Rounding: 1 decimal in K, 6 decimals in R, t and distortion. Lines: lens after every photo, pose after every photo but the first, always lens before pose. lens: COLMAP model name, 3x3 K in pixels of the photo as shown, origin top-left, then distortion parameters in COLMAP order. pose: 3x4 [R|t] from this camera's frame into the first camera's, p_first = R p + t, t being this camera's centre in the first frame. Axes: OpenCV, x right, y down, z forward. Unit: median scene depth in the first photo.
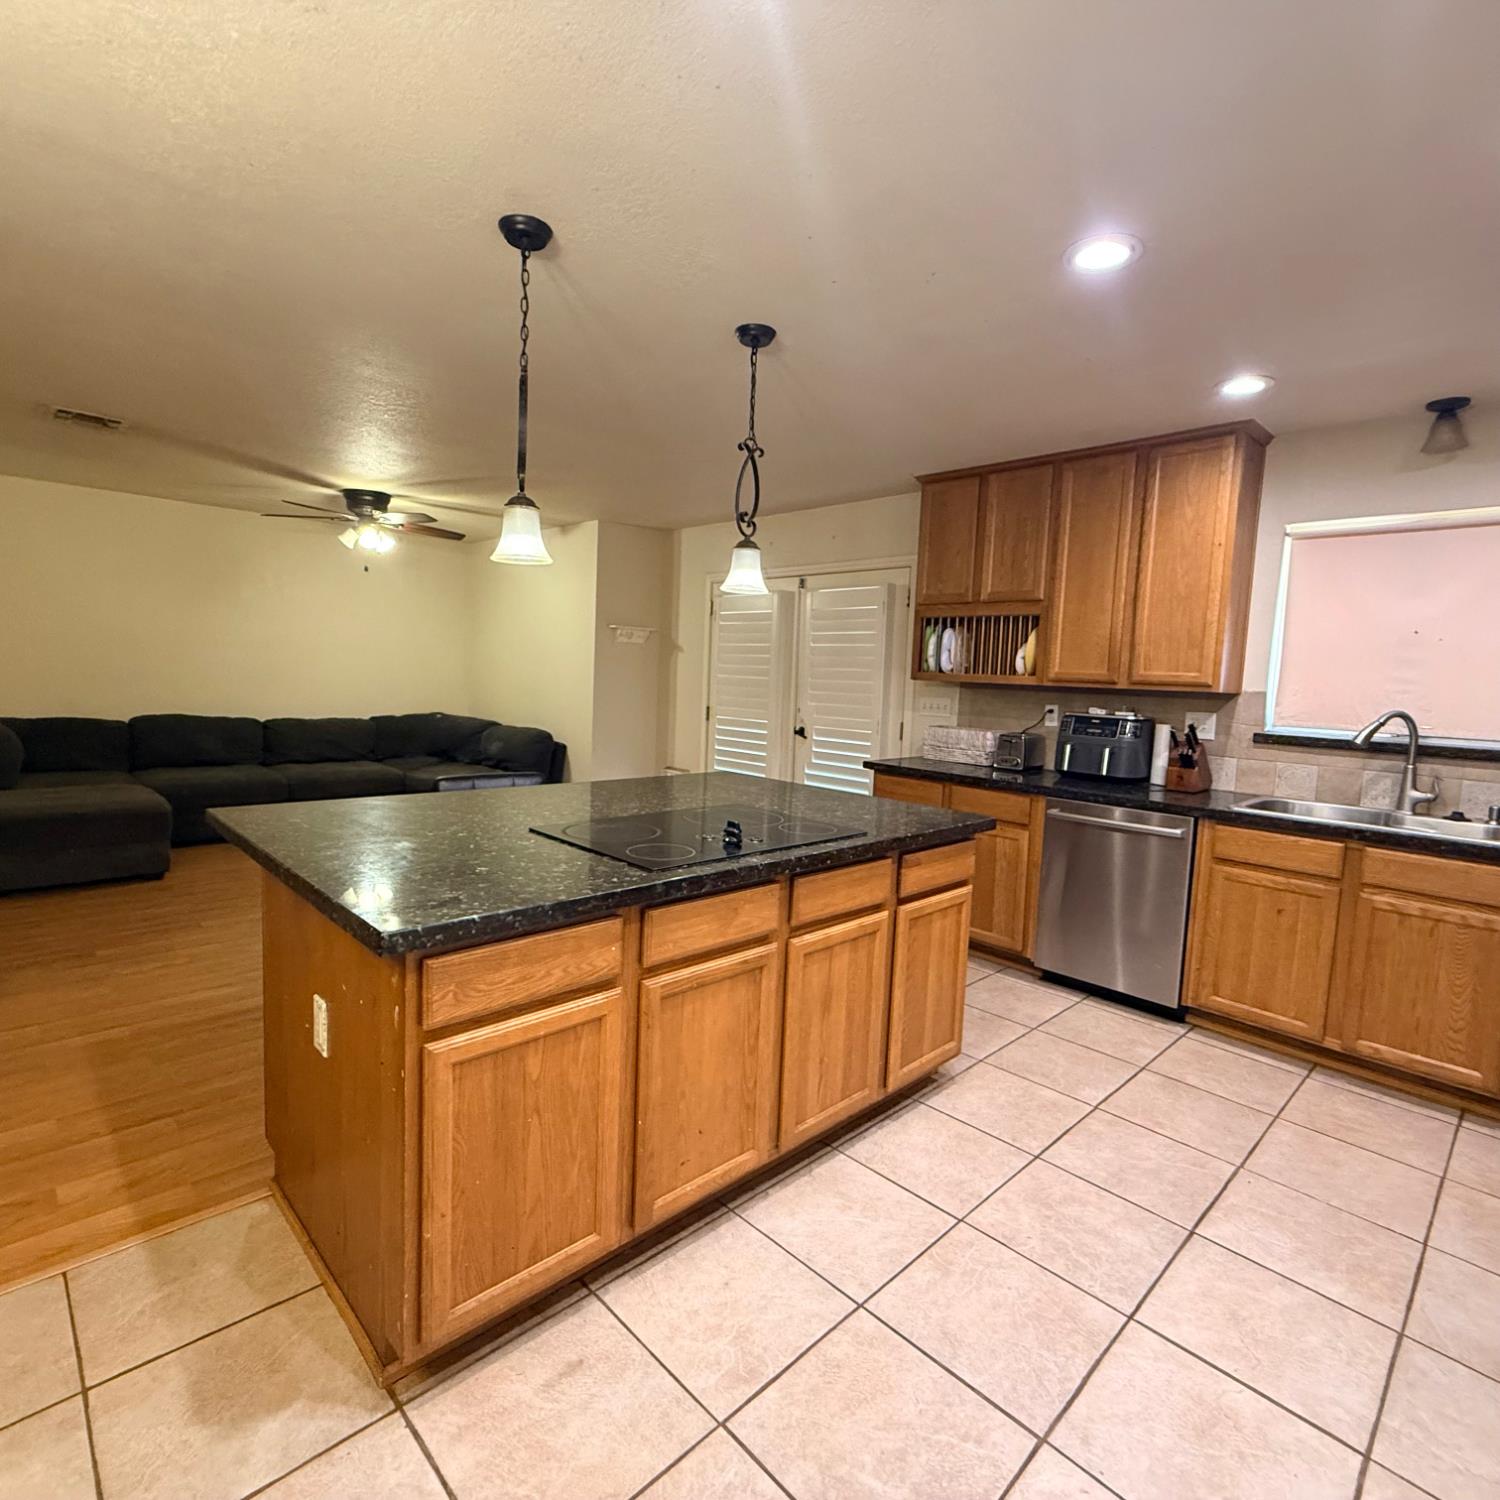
lens RADIAL K [[803.9, 0, 752.3], [0, 803.9, 742.9], [0, 0, 1]] dist [-0.000515, 0.000993]
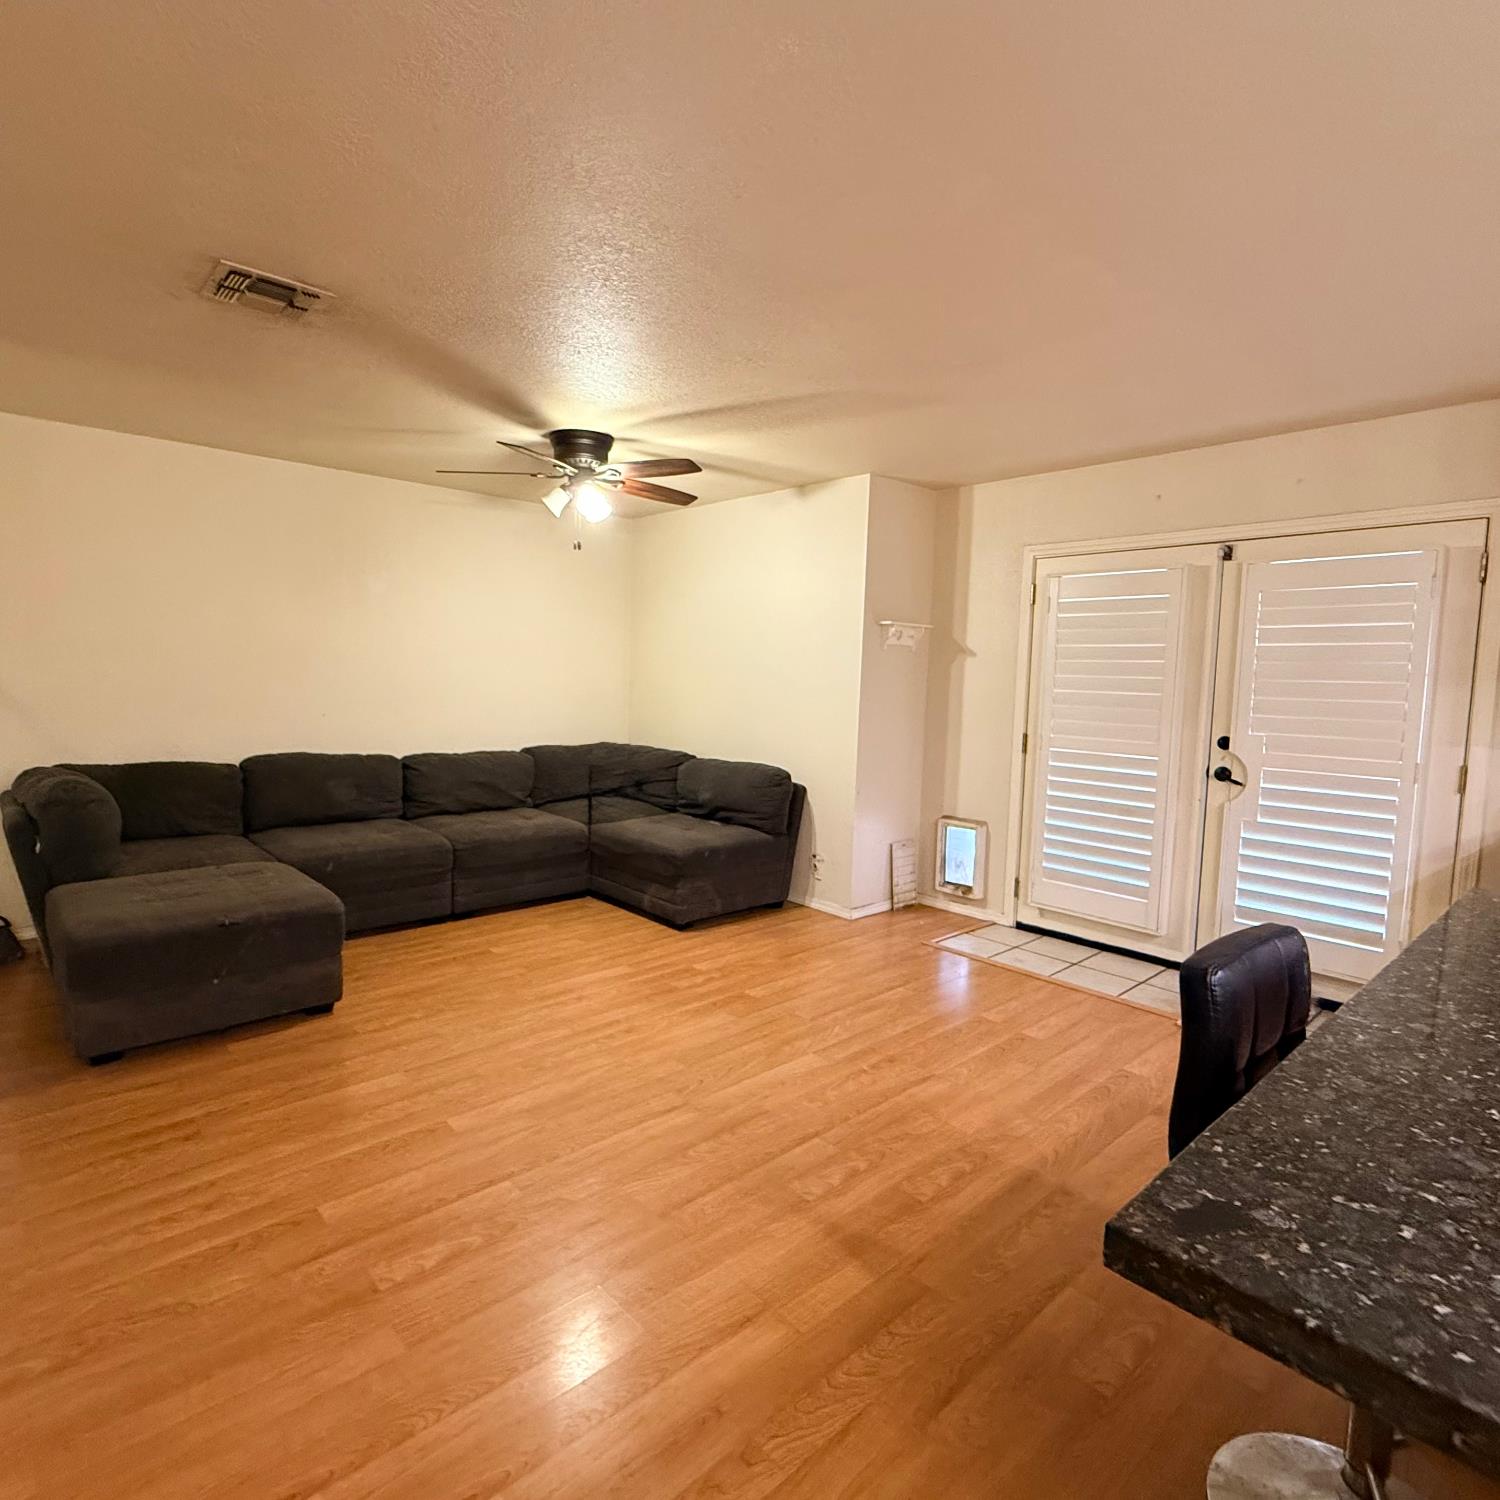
lens RADIAL K [[885.3, 0, 750.0], [0, 885.3, 750.0], [0, 0, 1]] dist [0.000587, -0.000168]
pose [[0.998913, -0.009807, -0.045565, -0.272515], [0.009726, 0.999951, -0.001999, -0.033156], [0.045582, 0.001553, 0.998959, 0.219484]]
